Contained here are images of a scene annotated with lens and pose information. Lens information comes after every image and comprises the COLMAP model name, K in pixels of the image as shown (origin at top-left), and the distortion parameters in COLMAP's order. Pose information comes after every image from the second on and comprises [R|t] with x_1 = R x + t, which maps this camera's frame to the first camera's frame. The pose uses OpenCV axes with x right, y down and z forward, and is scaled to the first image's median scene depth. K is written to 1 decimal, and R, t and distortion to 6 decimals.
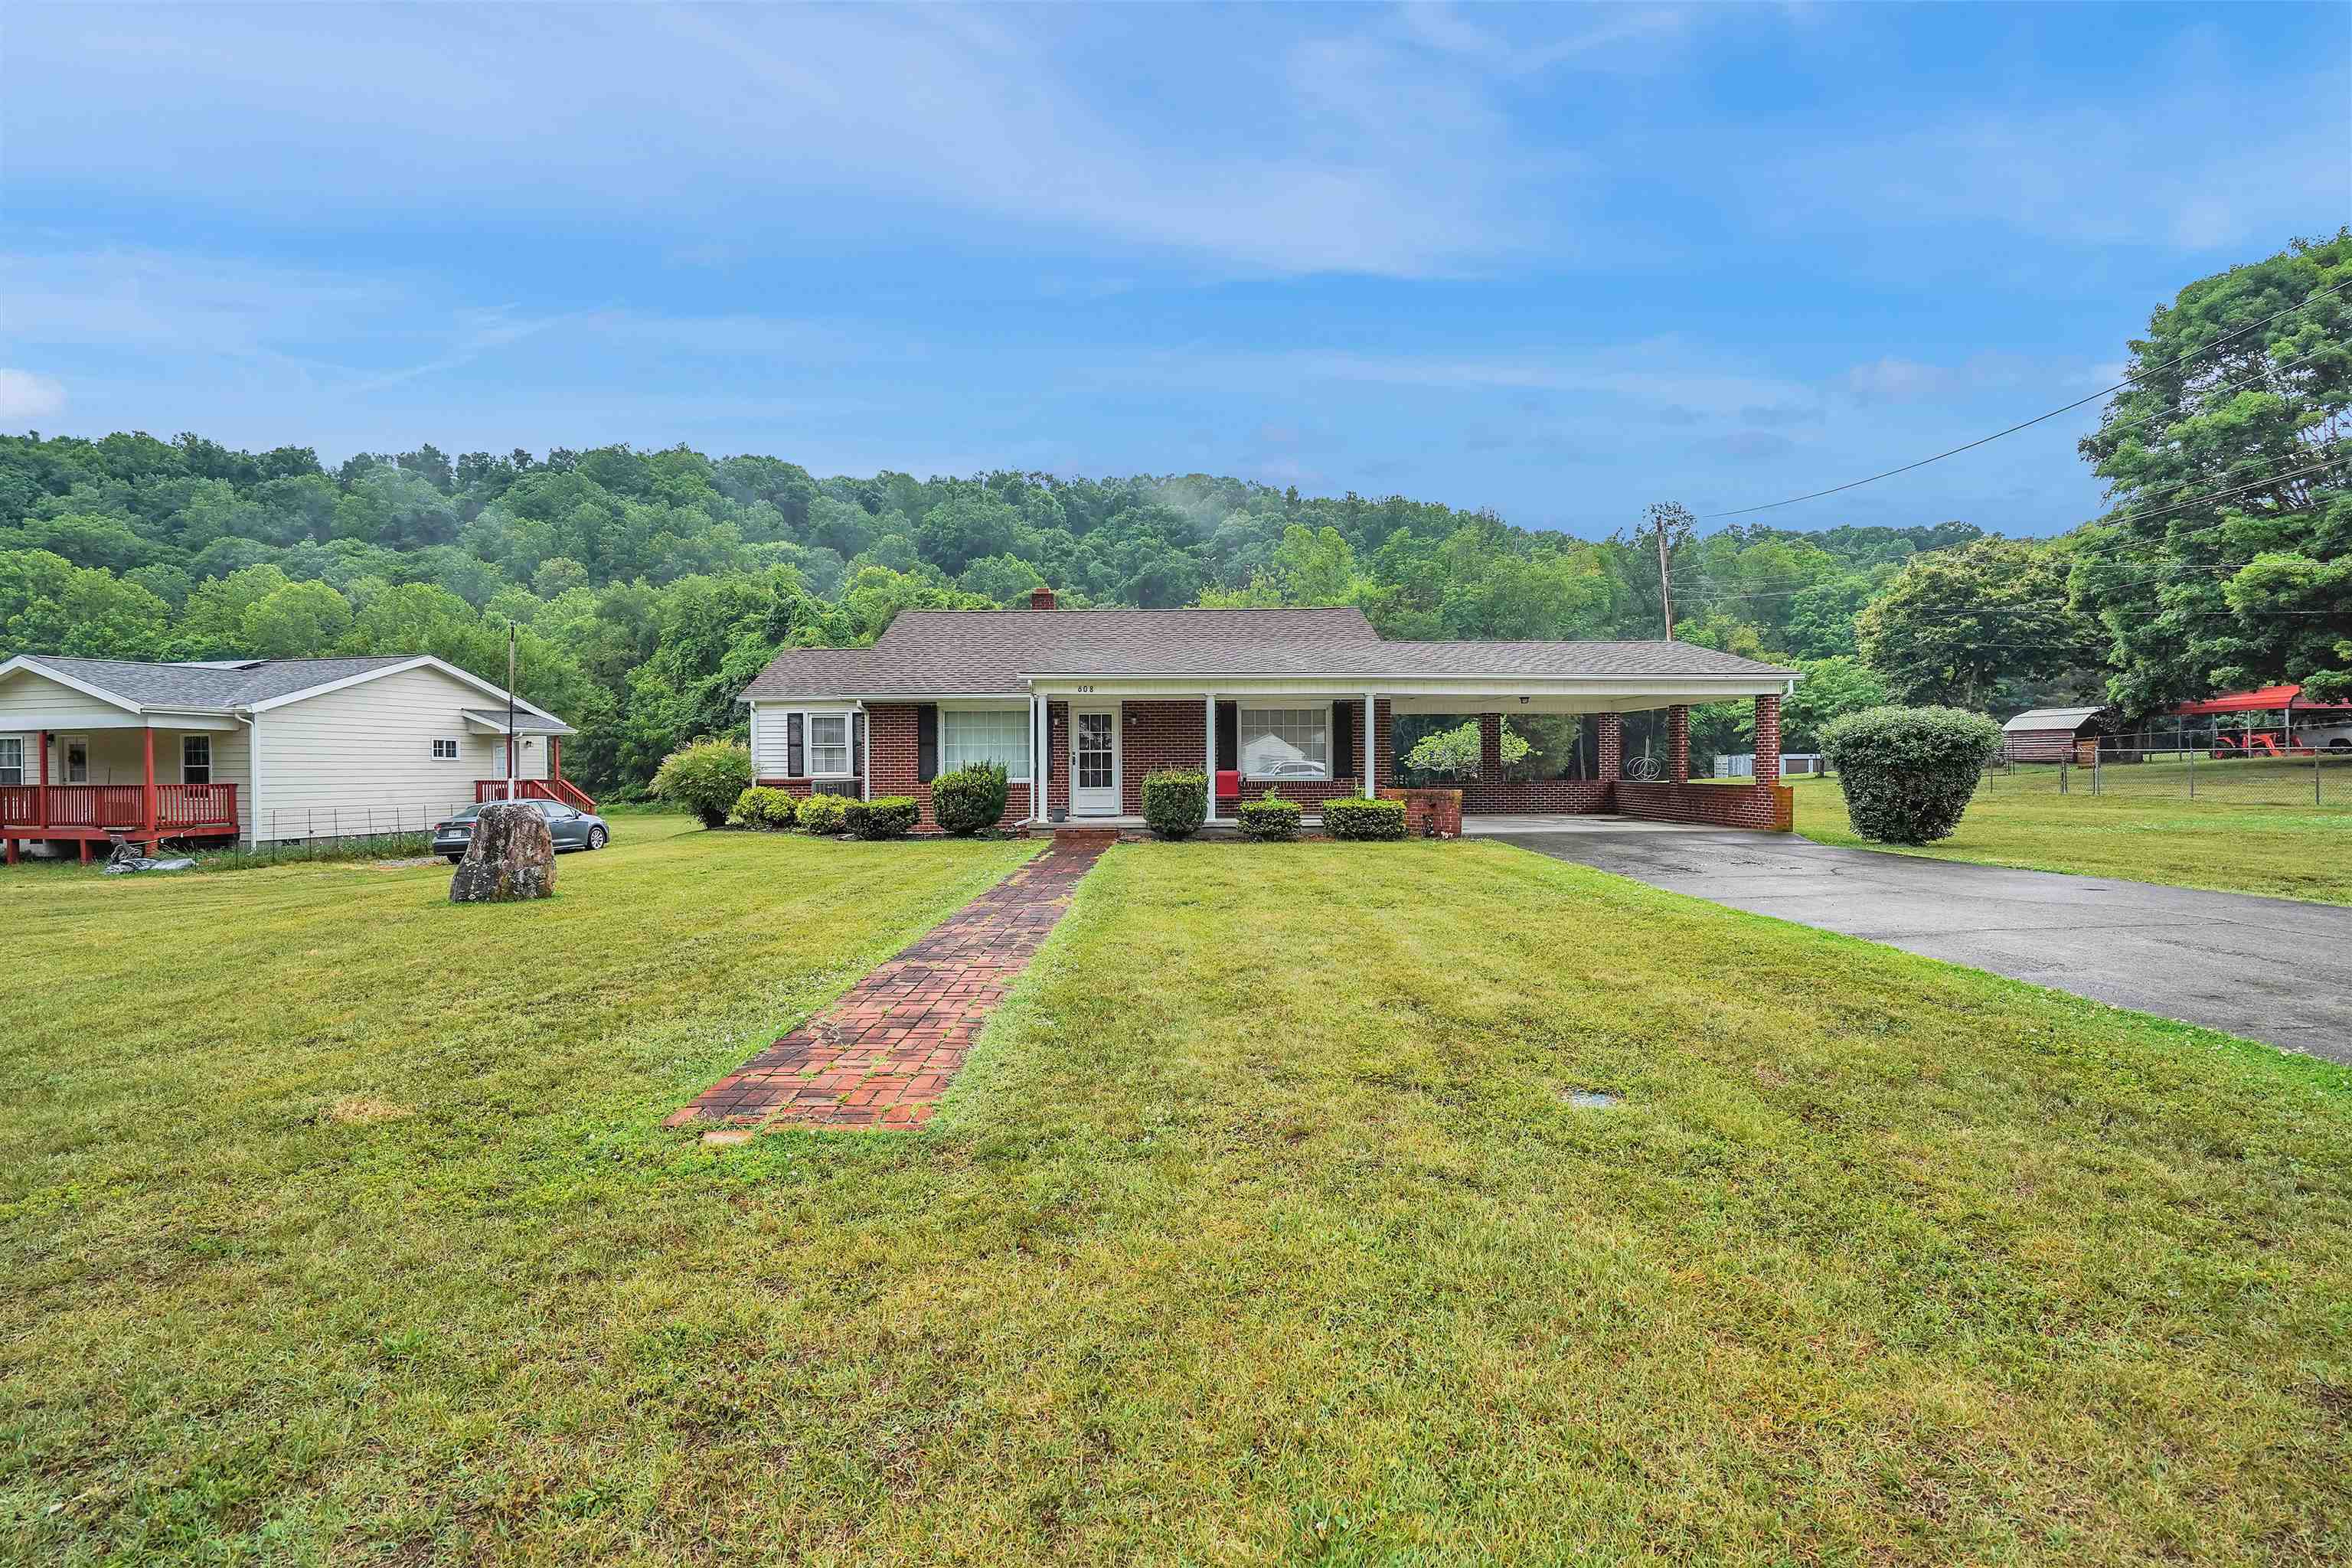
lens RADIAL K [[1090.6, 0, 1176.0], [0, 1090.6, 784.0], [0, 0, 1]] dist [-0.025413, 0.000549]
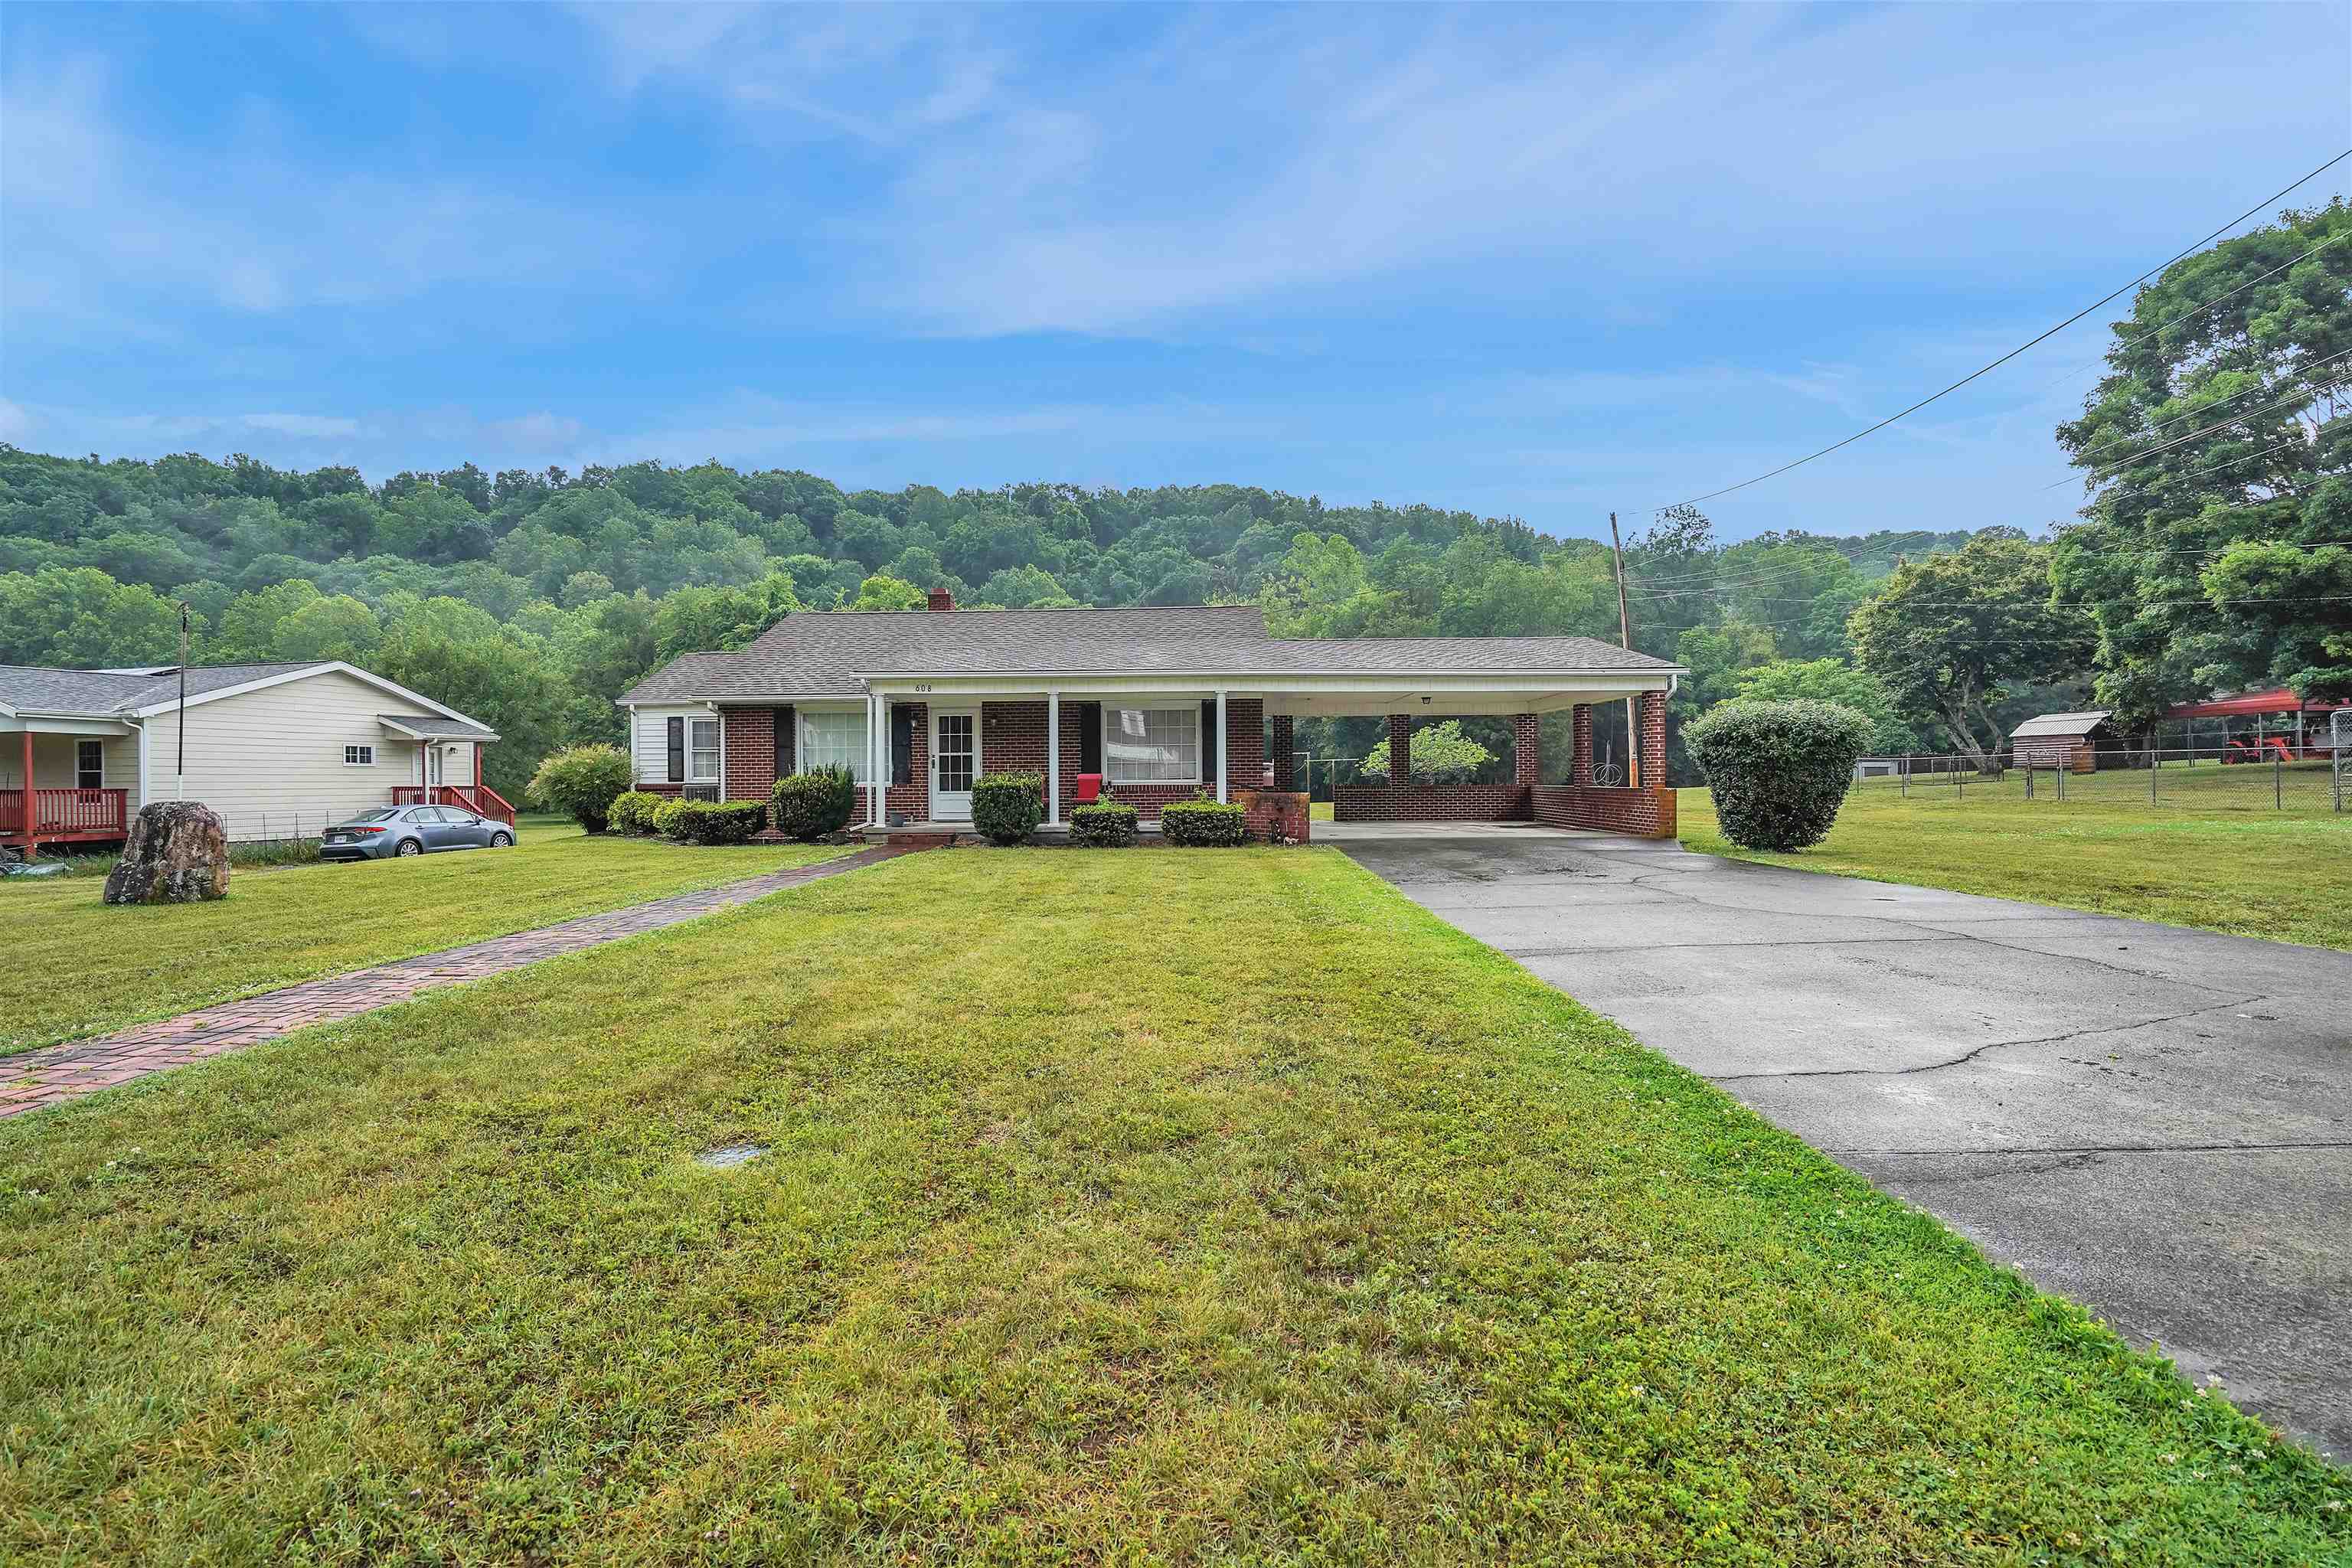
lens RADIAL K [[1090.1, 0, 1176.0], [0, 1090.1, 784.0], [0, 0, 1]] dist [-0.026690, 0.000185]
pose [[0.999404, -0.000533, -0.034527, 0.093884], [0.000176, 0.999946, -0.010343, 0.004012], [0.034531, 0.010331, 0.999350, 0.029453]]
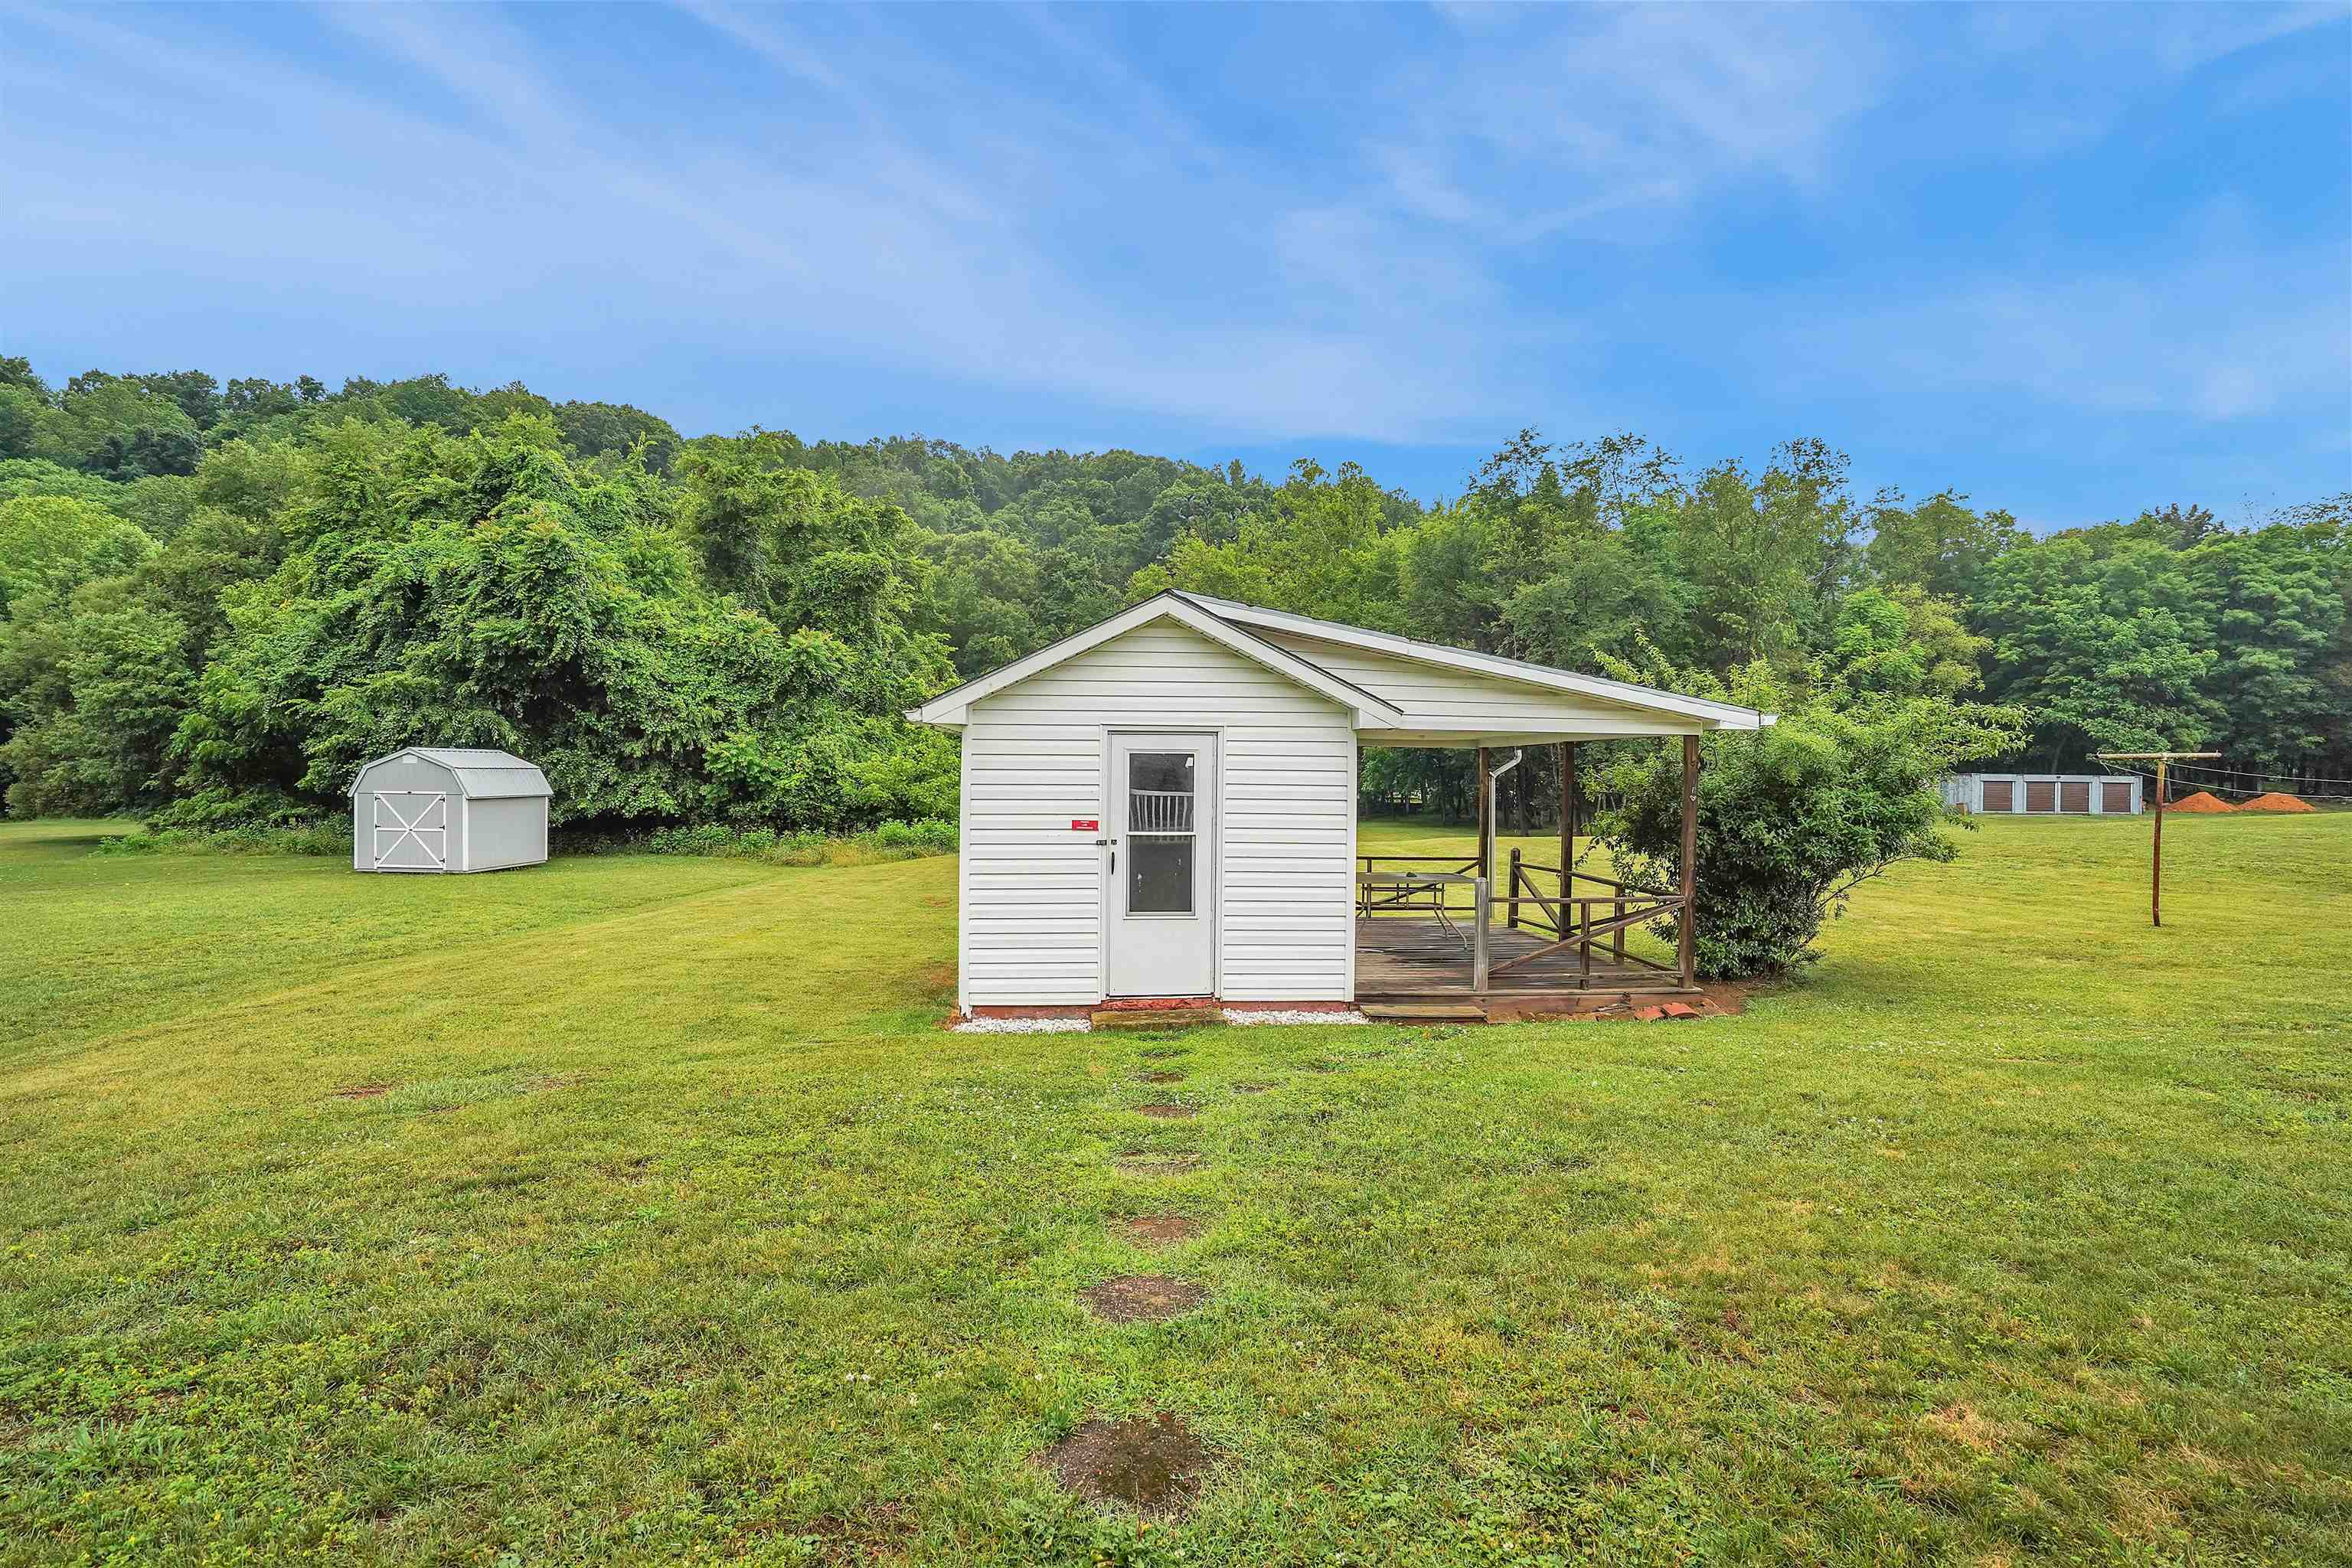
lens RADIAL K [[1097.7, 0, 1176.0], [0, 1097.7, 784.0], [0, 0, 1]] dist [-0.052220, 0.022055]
pose [[0.995204, 0.016168, 0.096477, -0.161397], [-0.015330, 0.999838, -0.009420, -0.014832], [-0.096614, 0.007896, 0.995291, 0.889537]]
